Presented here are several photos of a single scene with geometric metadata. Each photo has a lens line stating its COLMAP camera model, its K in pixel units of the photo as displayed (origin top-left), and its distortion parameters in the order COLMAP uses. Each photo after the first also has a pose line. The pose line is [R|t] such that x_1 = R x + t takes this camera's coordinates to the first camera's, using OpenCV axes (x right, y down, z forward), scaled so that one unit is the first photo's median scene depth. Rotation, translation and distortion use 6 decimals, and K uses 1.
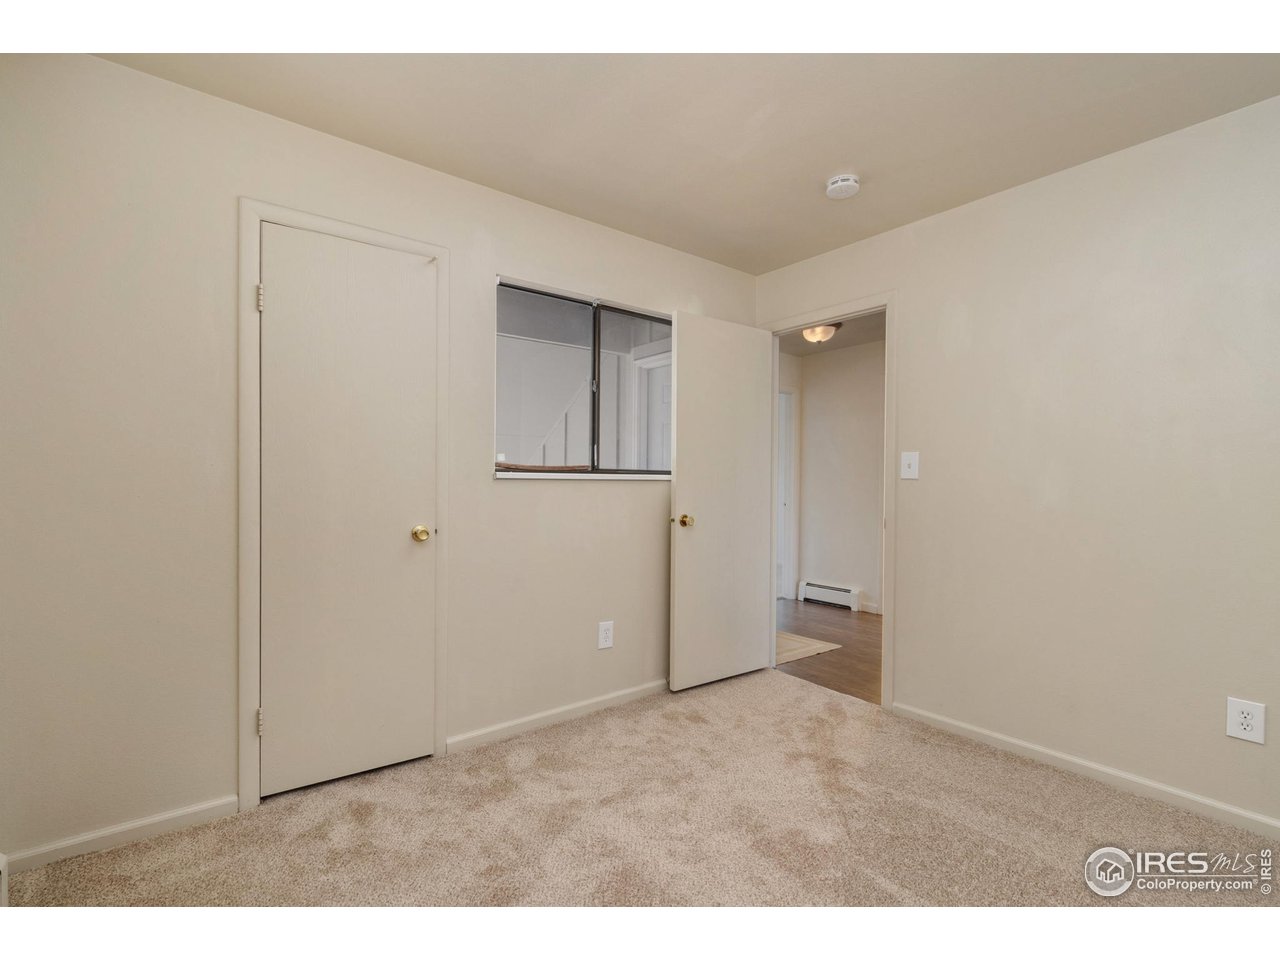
lens RADIAL K [[615.2, 0, 629.3], [0, 615.2, 487.1], [0, 0, 1]] dist [-0.001288, -0.000140]
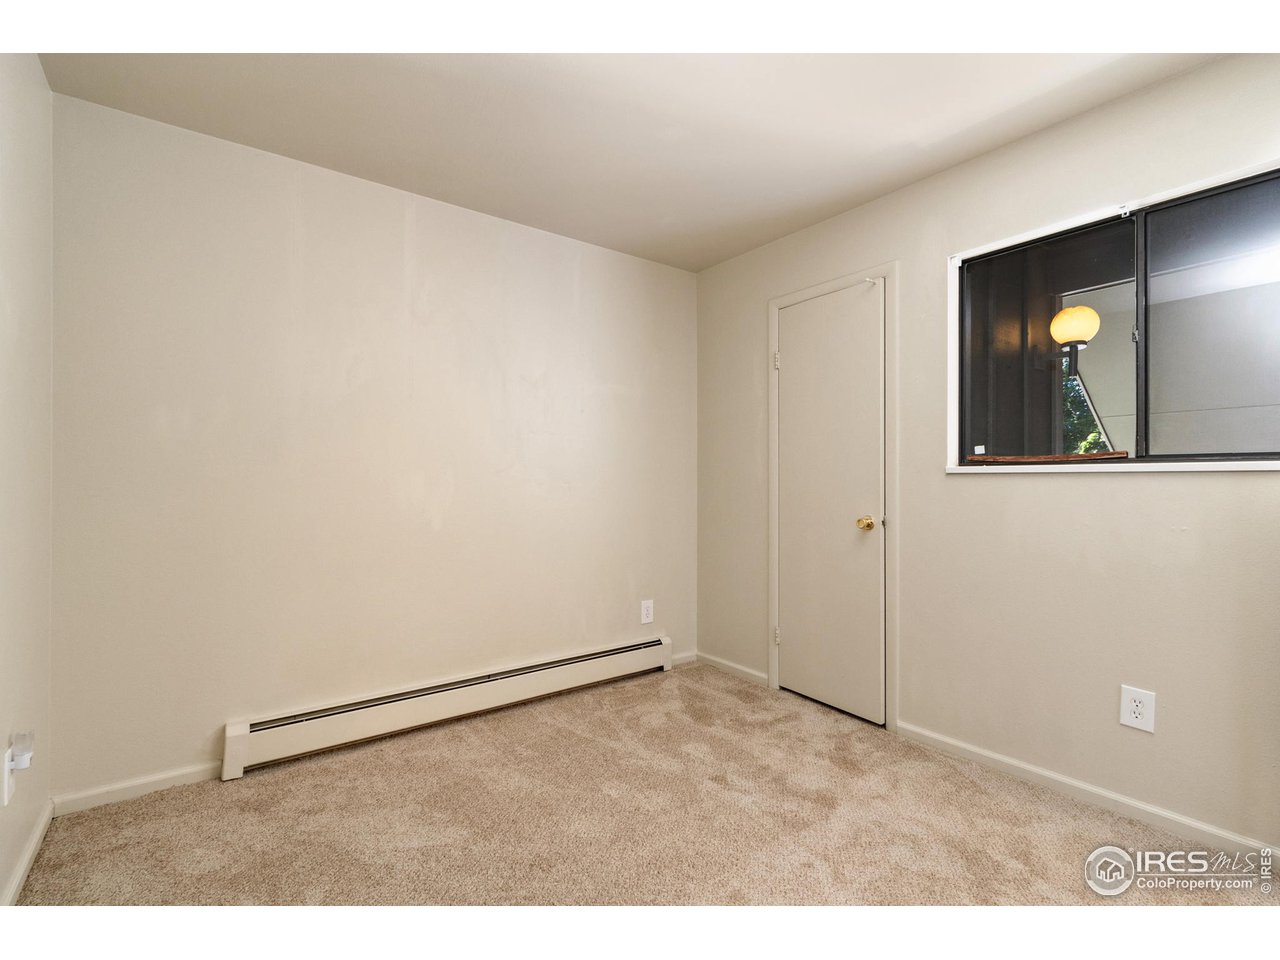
lens RADIAL K [[615.2, 0, 629.3], [0, 615.2, 487.1], [0, 0, 1]] dist [-0.001288, -0.000140]
pose [[-0.074839, 0.003608, -0.997189, 0.798462], [-0.003583, 0.999986, 0.003887, 0.003981], [0.997189, 0.003864, -0.074825, 0.616376]]
